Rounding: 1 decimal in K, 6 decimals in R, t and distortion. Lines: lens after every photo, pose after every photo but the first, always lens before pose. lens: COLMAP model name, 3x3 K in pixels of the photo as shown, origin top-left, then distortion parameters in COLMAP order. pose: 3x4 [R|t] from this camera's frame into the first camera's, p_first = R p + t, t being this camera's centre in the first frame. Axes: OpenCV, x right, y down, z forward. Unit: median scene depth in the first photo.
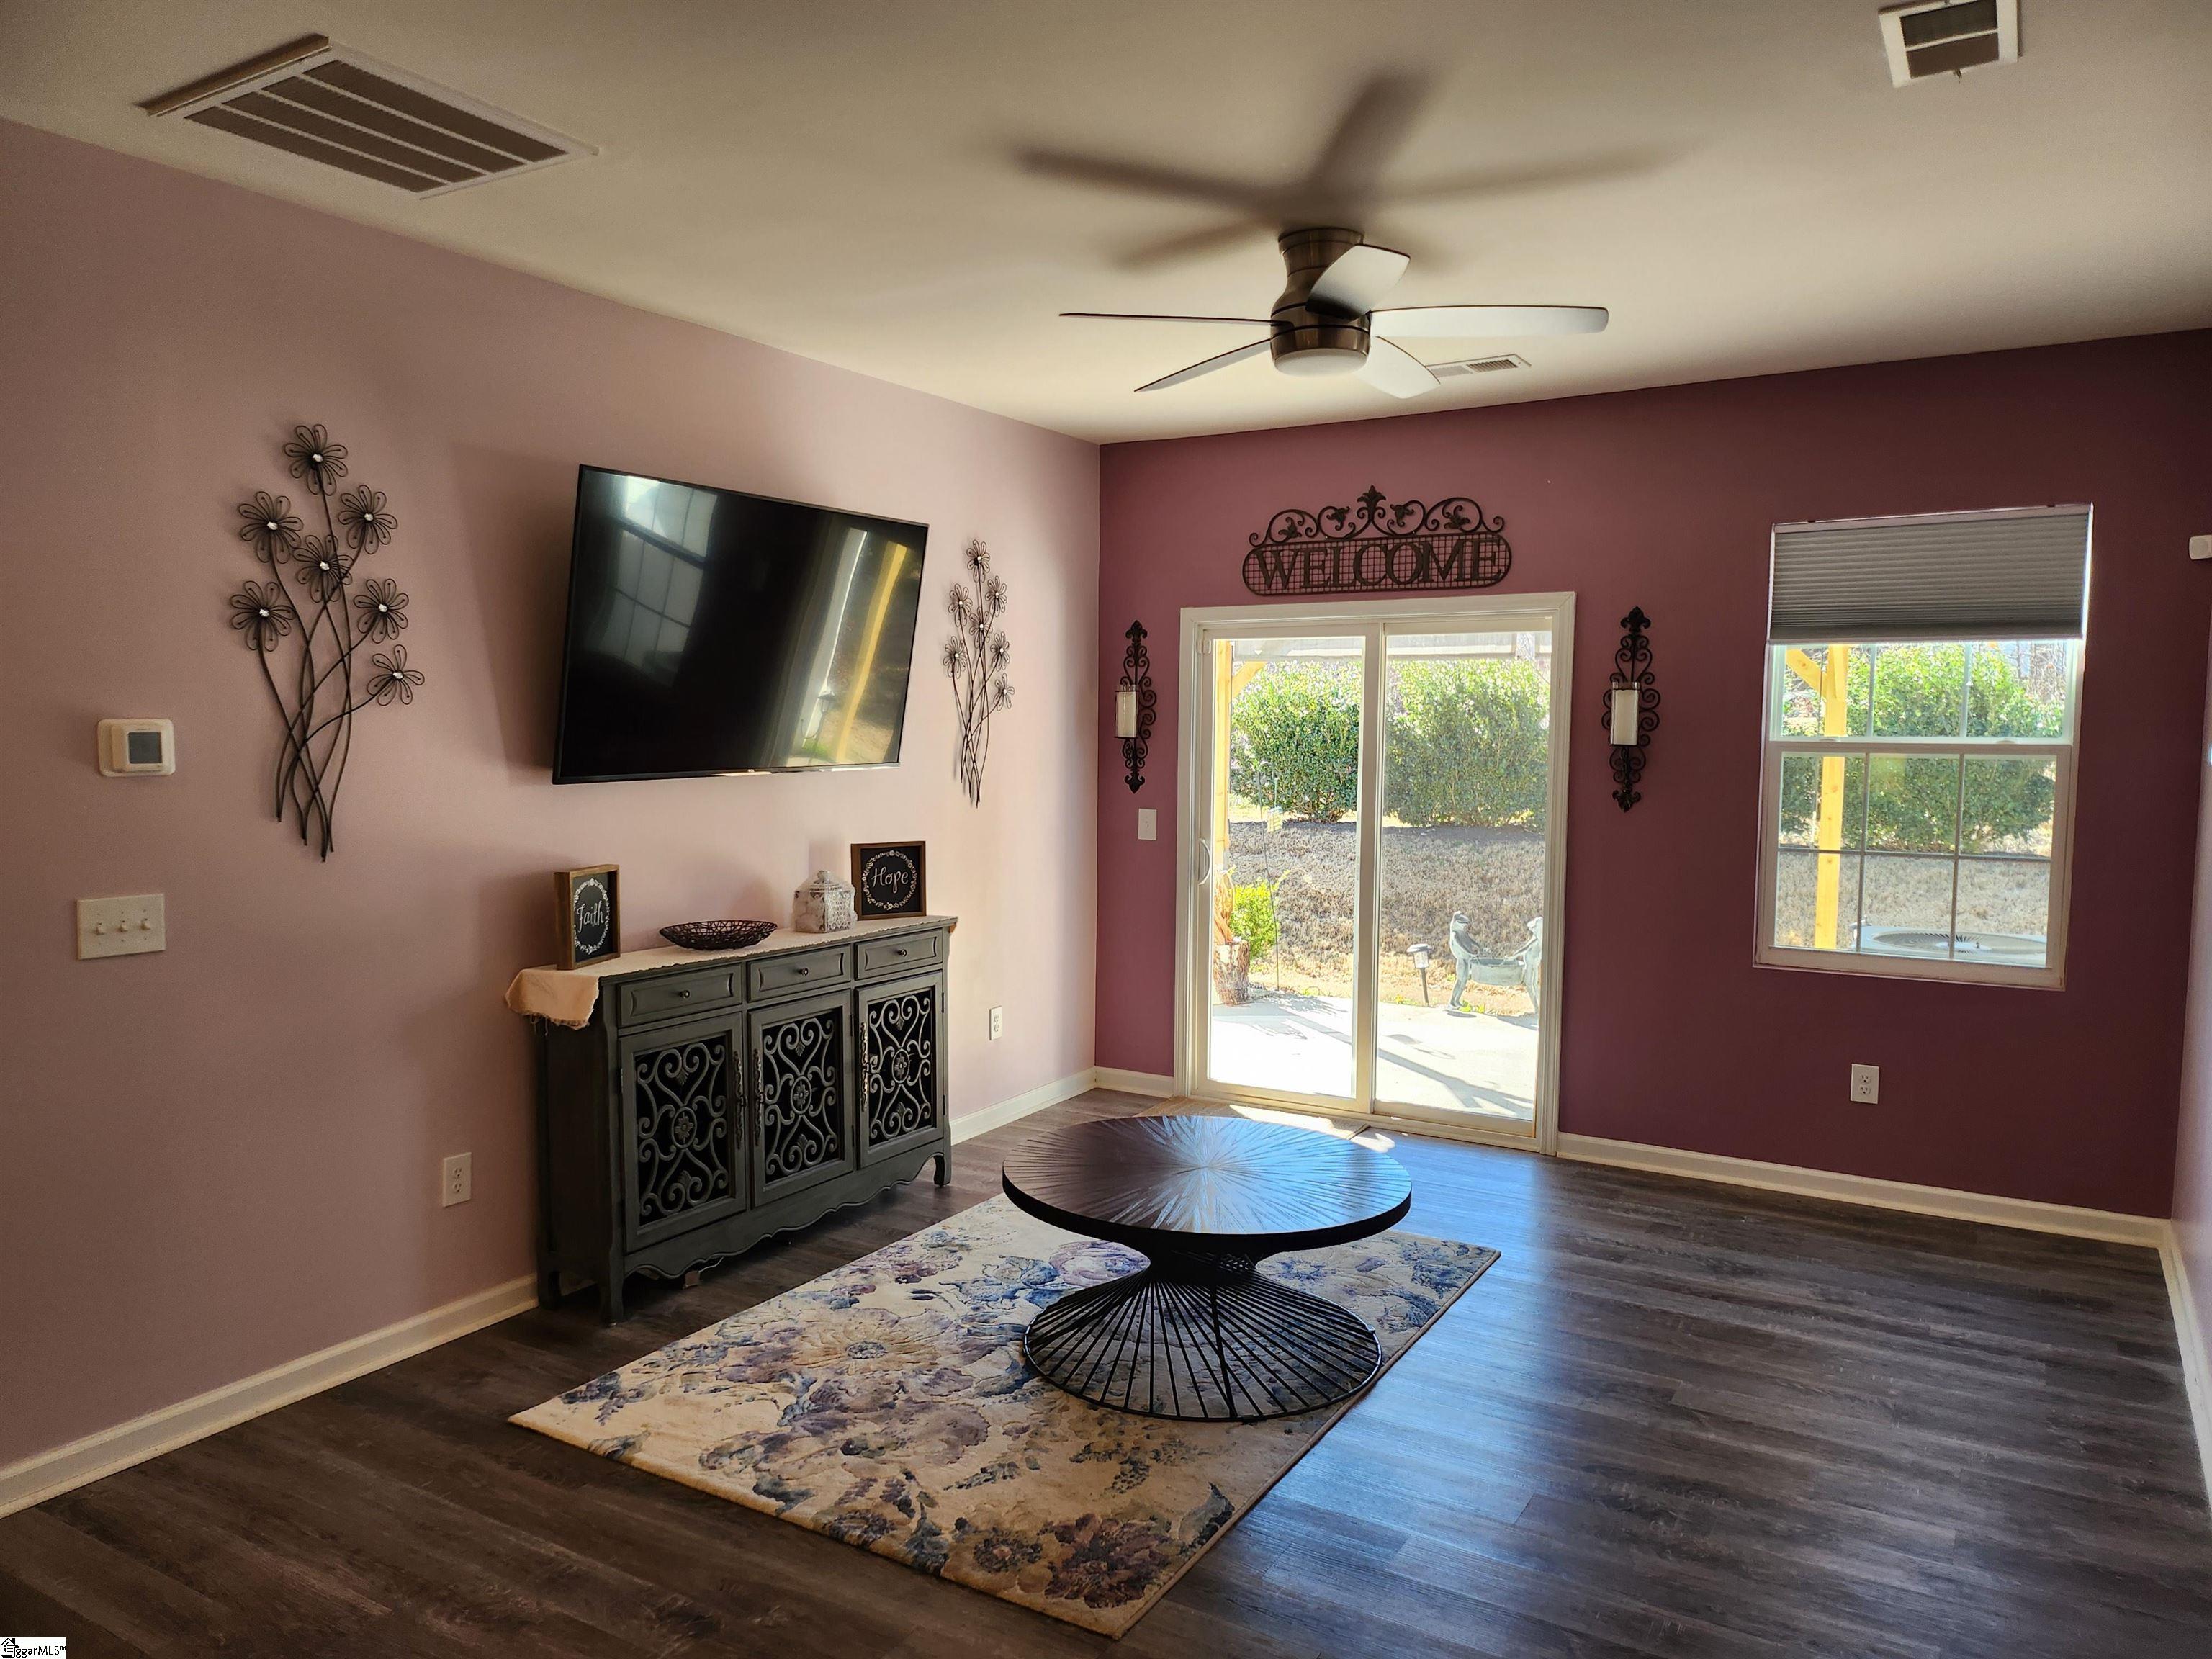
lens RADIAL K [[1546.5, 0, 1107.6], [0, 1546.5, 839.6], [0, 0, 1]] dist [0.037158, -0.002691]
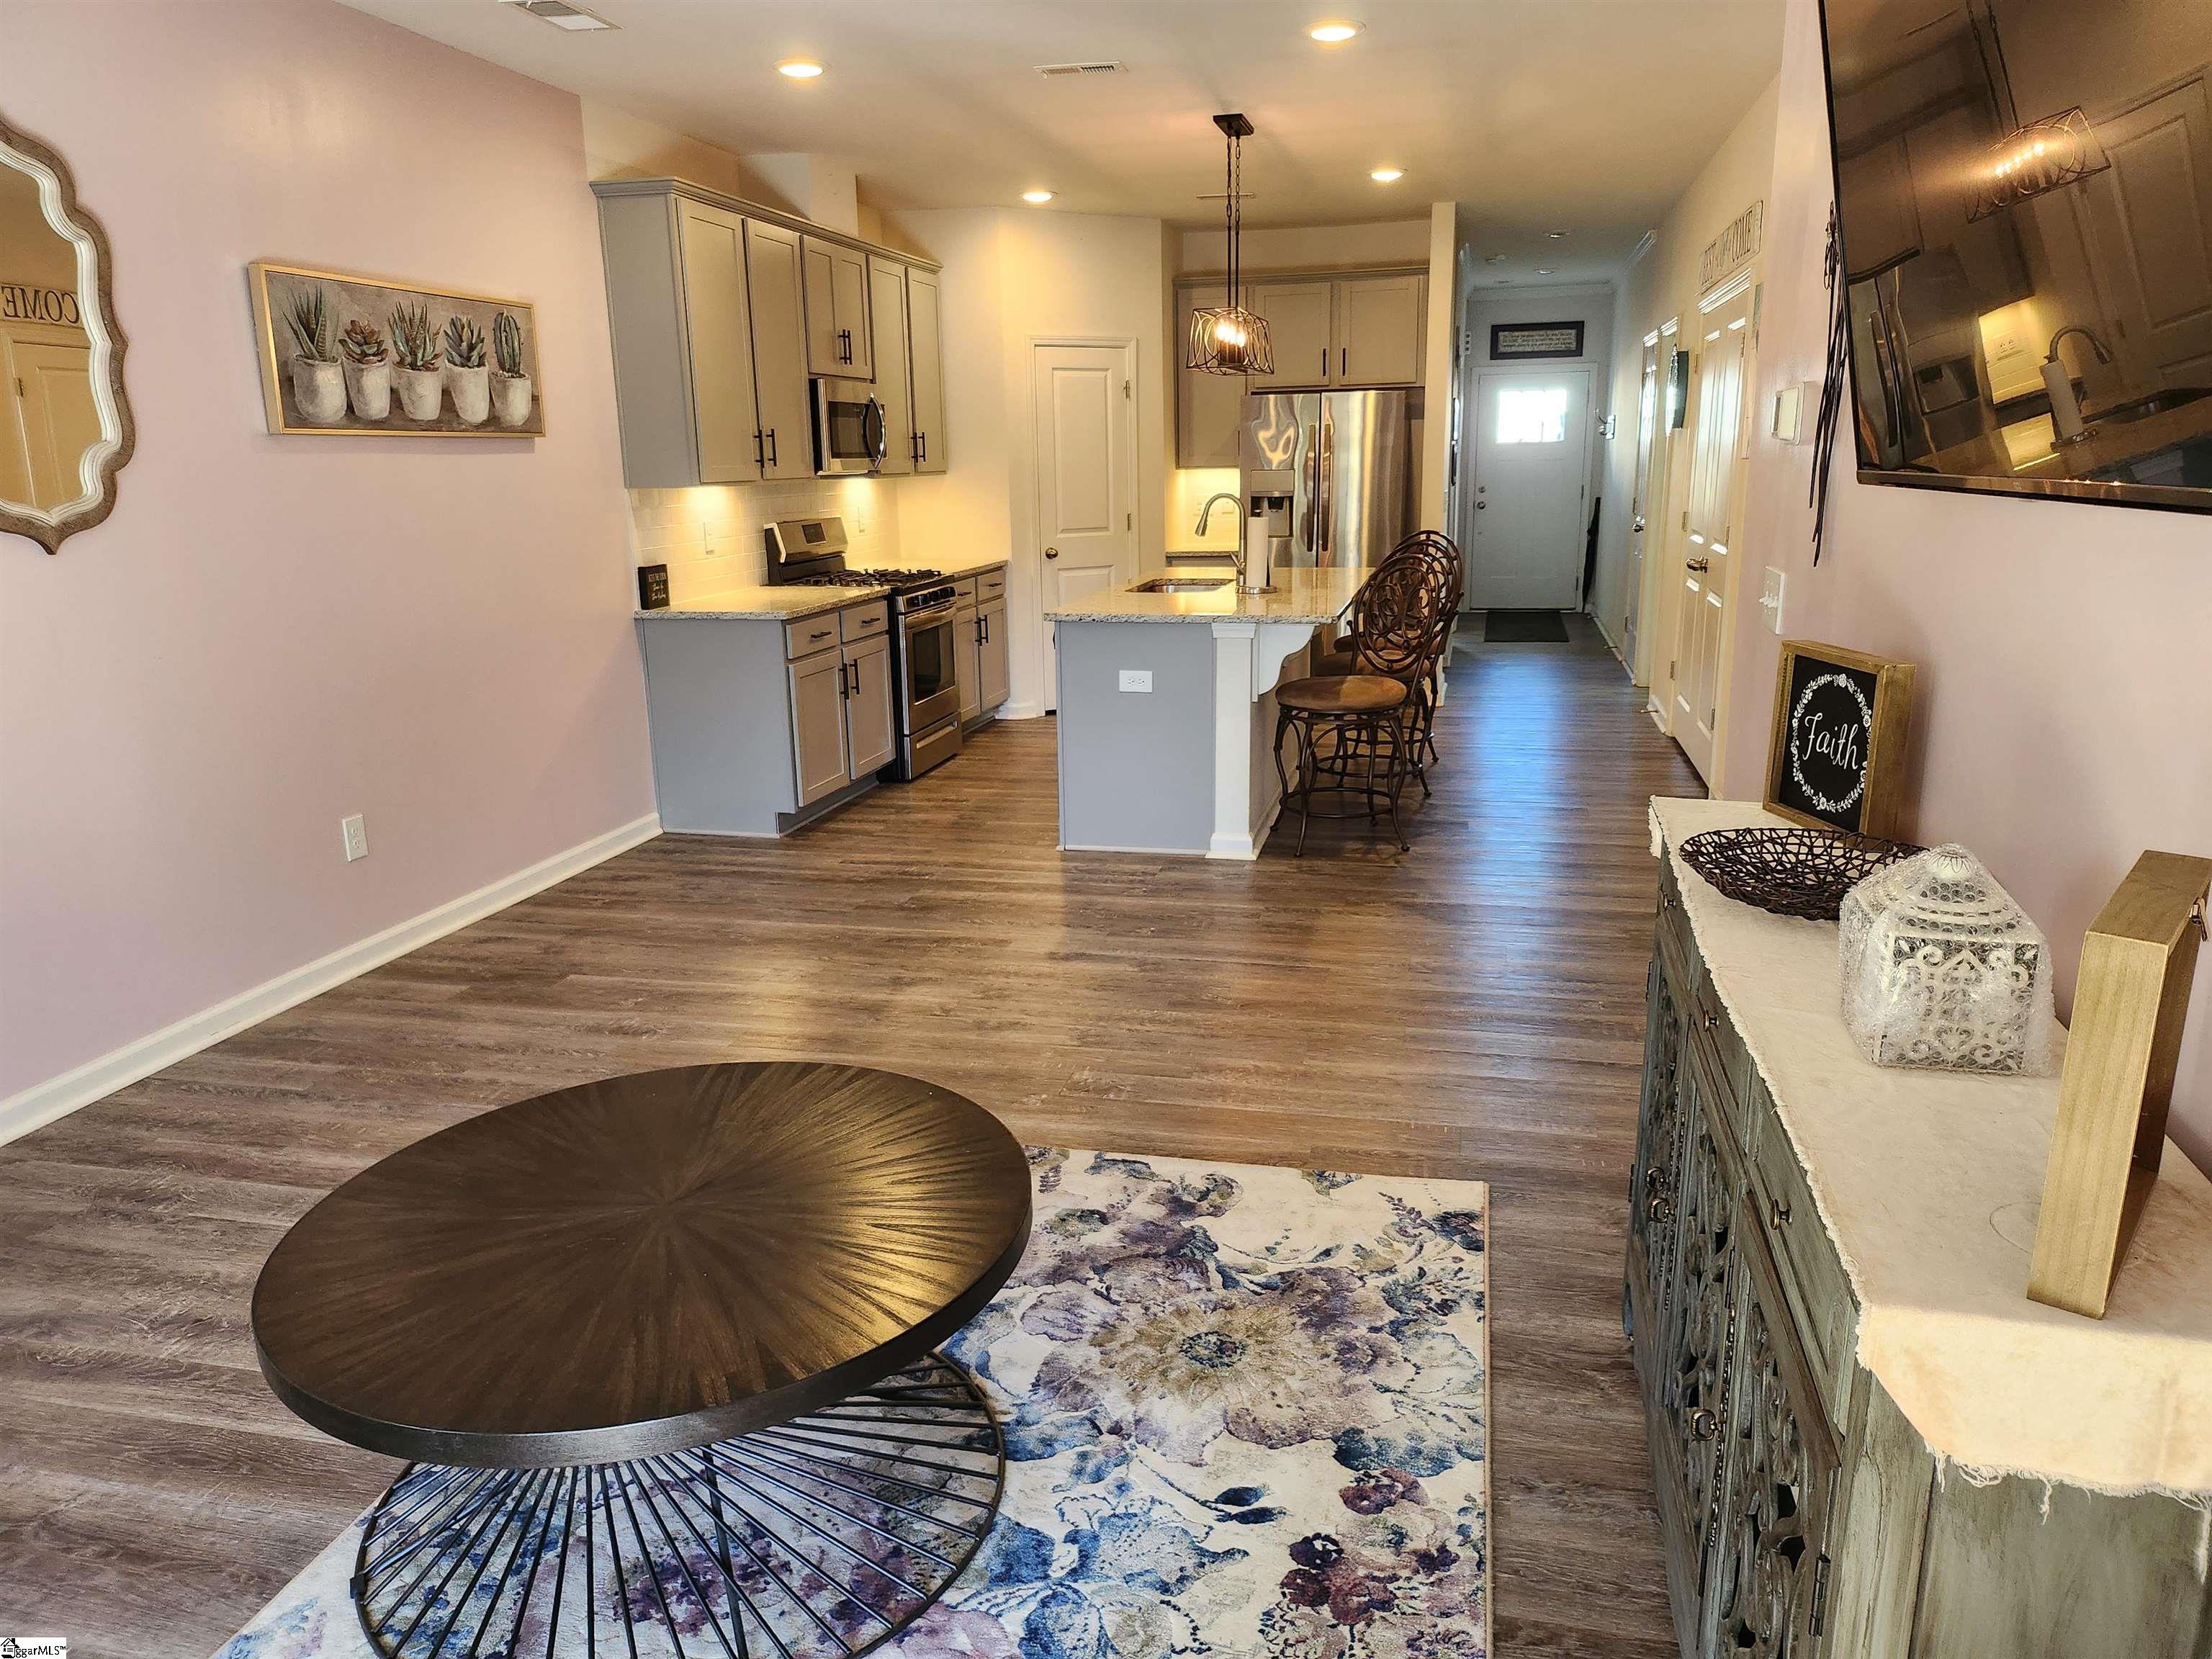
lens RADIAL K [[1546.5, 0, 1105.0], [0, 1546.5, 841.7], [0, 0, 1]] dist [0.037158, -0.002691]
pose [[-0.955753, 0.084618, -0.281737, 0.041608], [-0.007240, 0.950679, 0.310092, -0.061388], [0.294081, 0.298411, -0.908002, 1.061594]]
